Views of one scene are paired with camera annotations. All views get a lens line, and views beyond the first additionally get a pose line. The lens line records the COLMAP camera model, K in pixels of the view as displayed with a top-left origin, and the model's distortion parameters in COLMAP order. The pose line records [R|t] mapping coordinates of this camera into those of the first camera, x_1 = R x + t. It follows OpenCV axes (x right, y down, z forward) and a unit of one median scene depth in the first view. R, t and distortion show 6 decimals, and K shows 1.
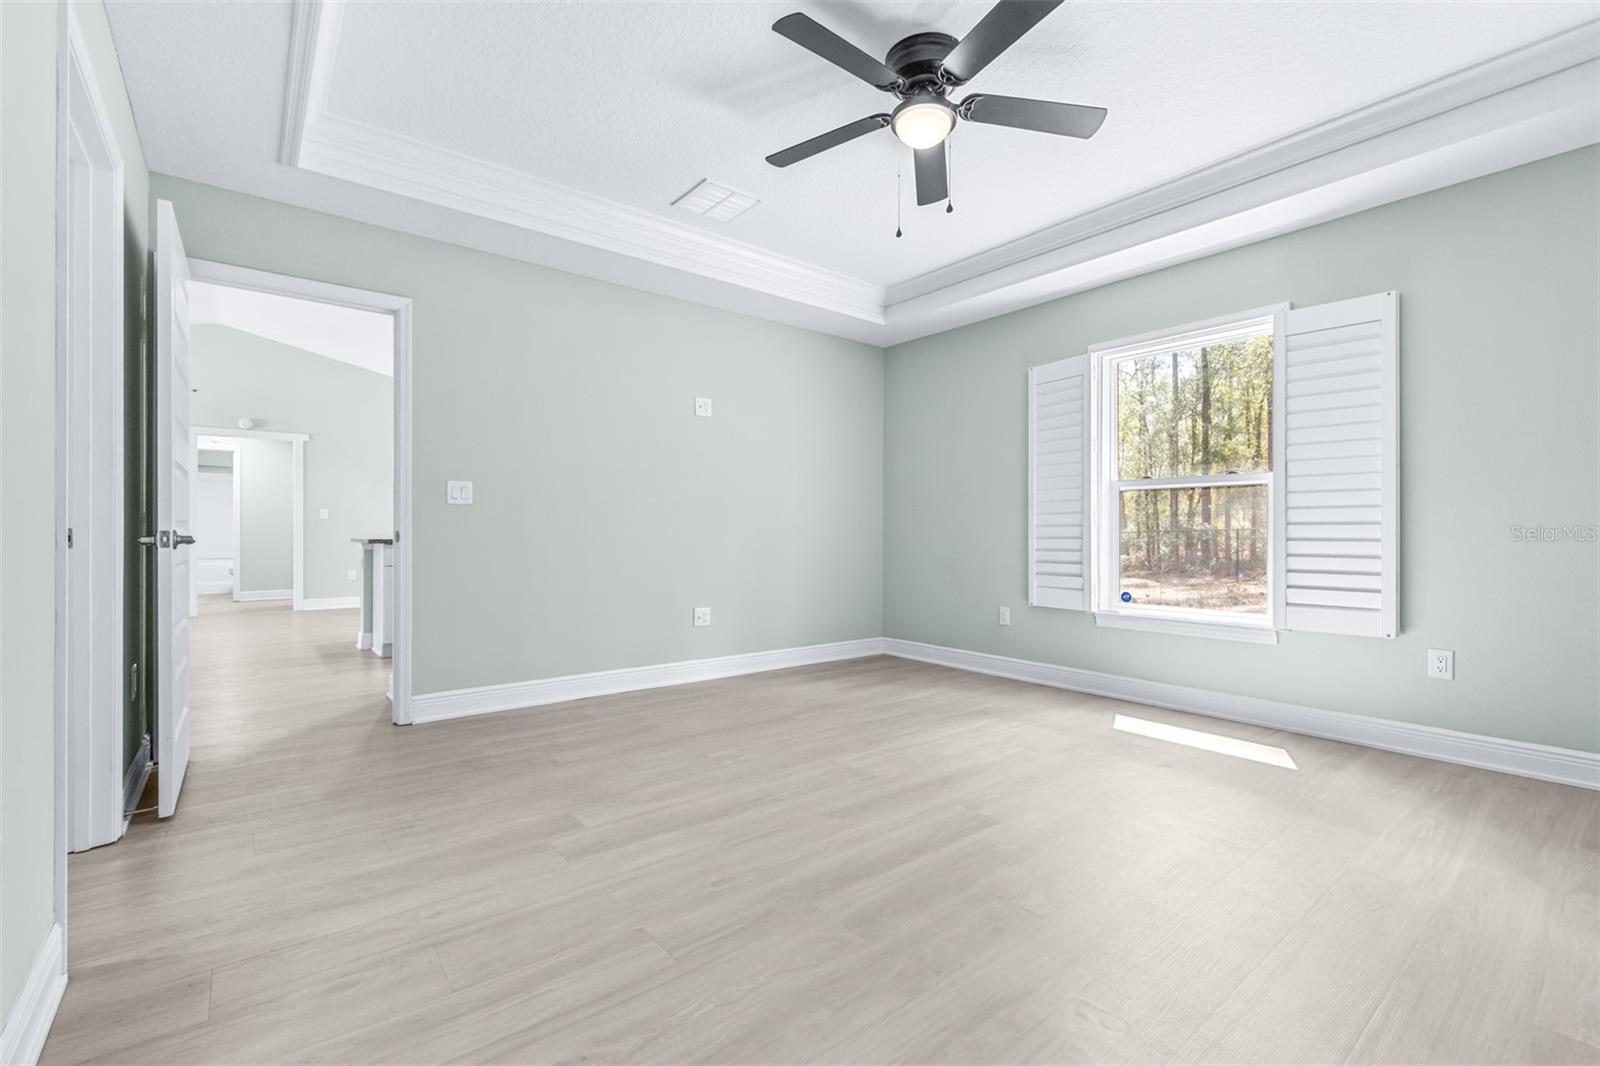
lens RADIAL K [[691.5, 0, 786.0], [0, 691.5, 530.2], [0, 0, 1]] dist [-0.001868, -0.000070]
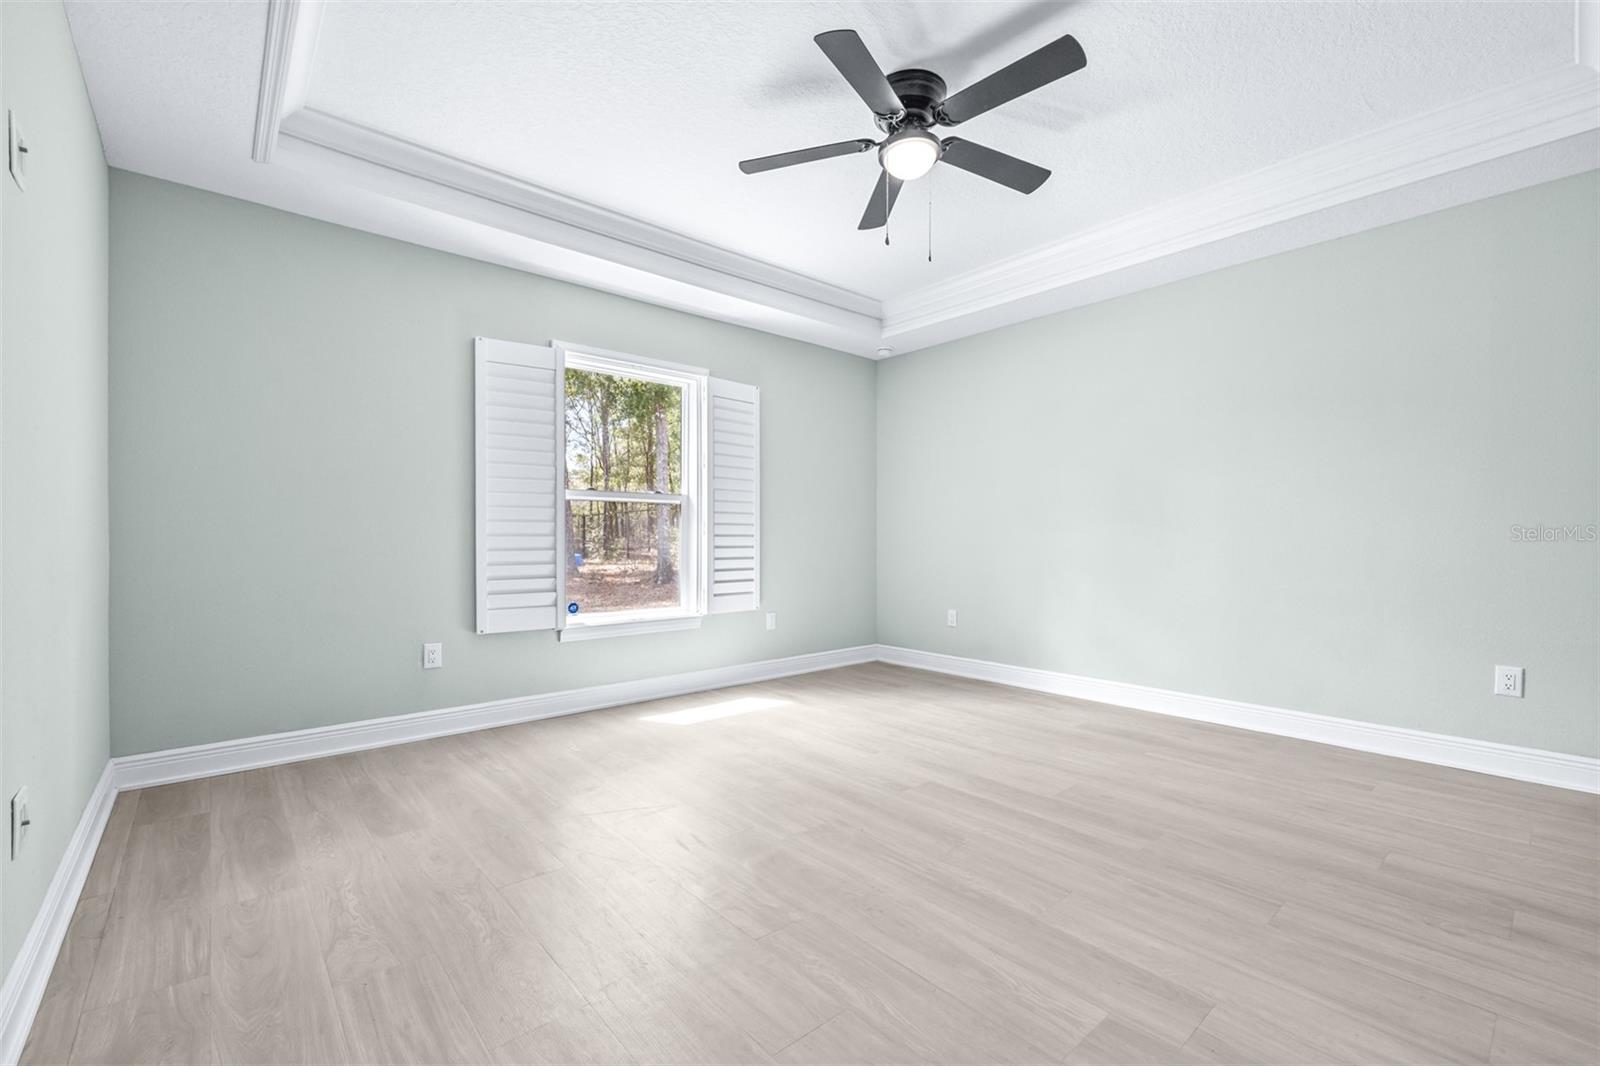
lens RADIAL K [[689.8, 0, 798.2], [0, 689.8, 538.9], [0, 0, 1]] dist [0.000773, -0.000434]
pose [[-0.060598, -0.001600, 0.998161, -0.749026], [-0.003766, 0.999992, 0.001374, -0.006443], [-0.998155, -0.003676, -0.060604, 1.098483]]
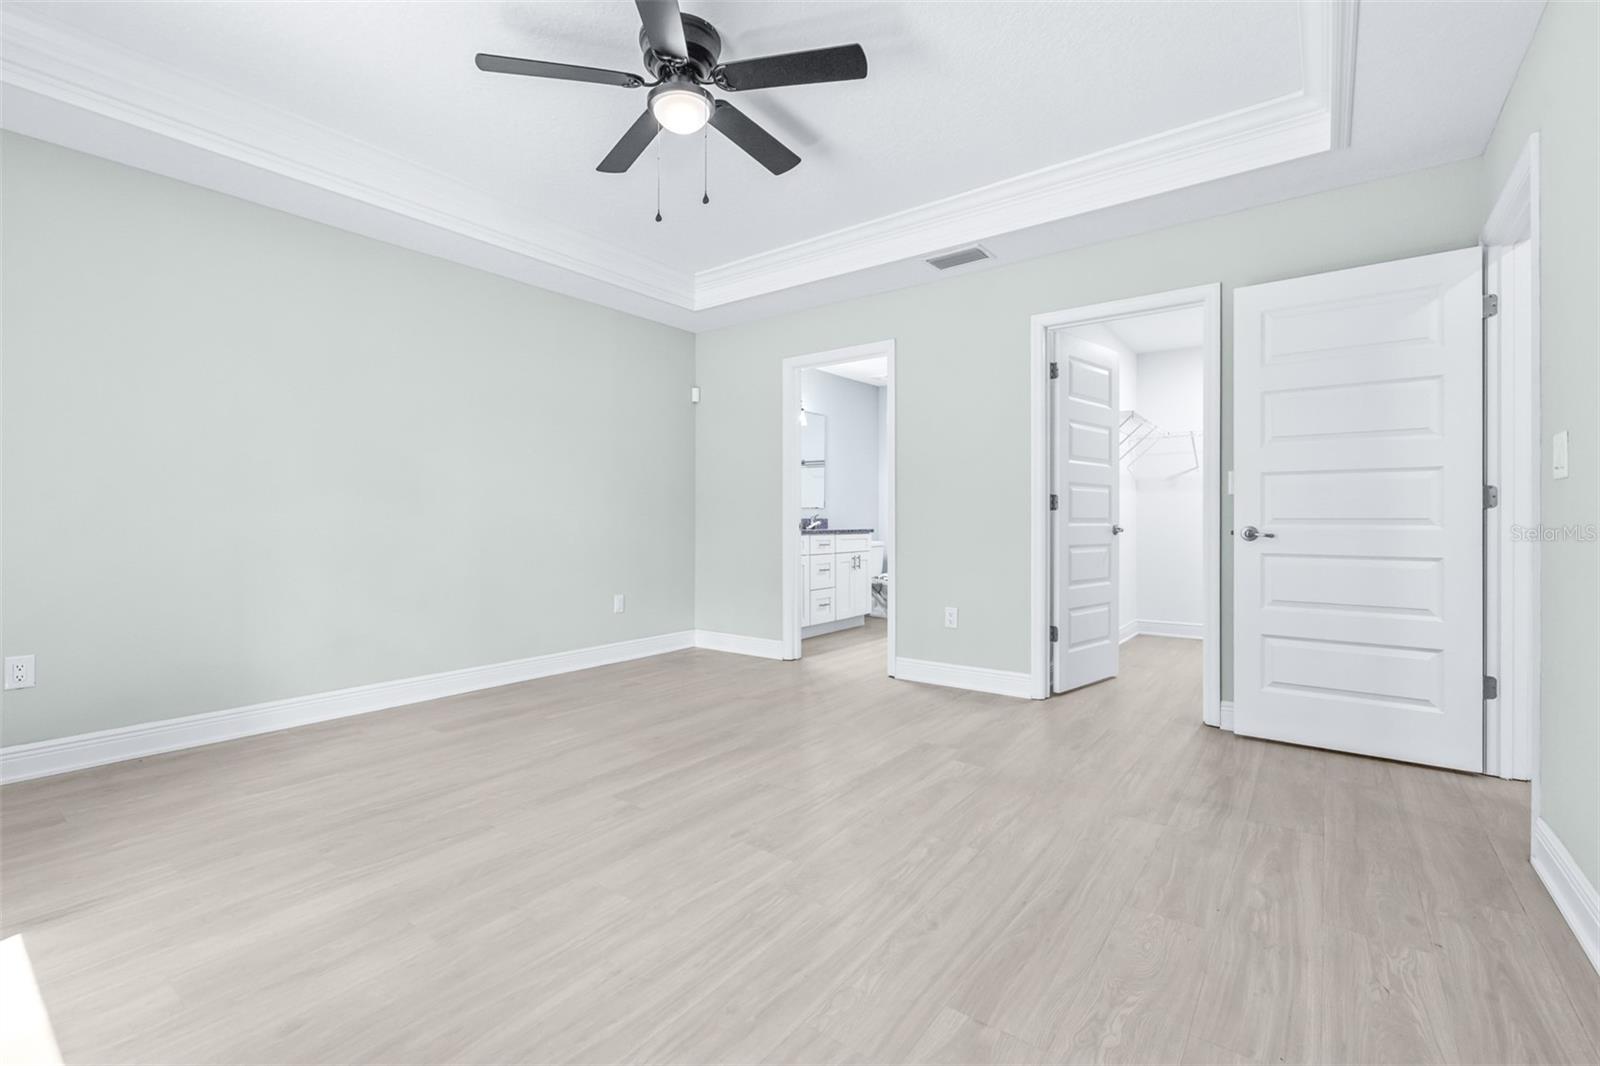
lens RADIAL K [[689.8, 0, 798.2], [0, 689.8, 538.9], [0, 0, 1]] dist [0.000773, -0.000434]
pose [[-0.963481, 0.003545, -0.267752, 0.266069], [-0.003301, 0.999679, 0.025112, -0.005173], [0.267756, 0.025079, -0.963160, 1.764440]]
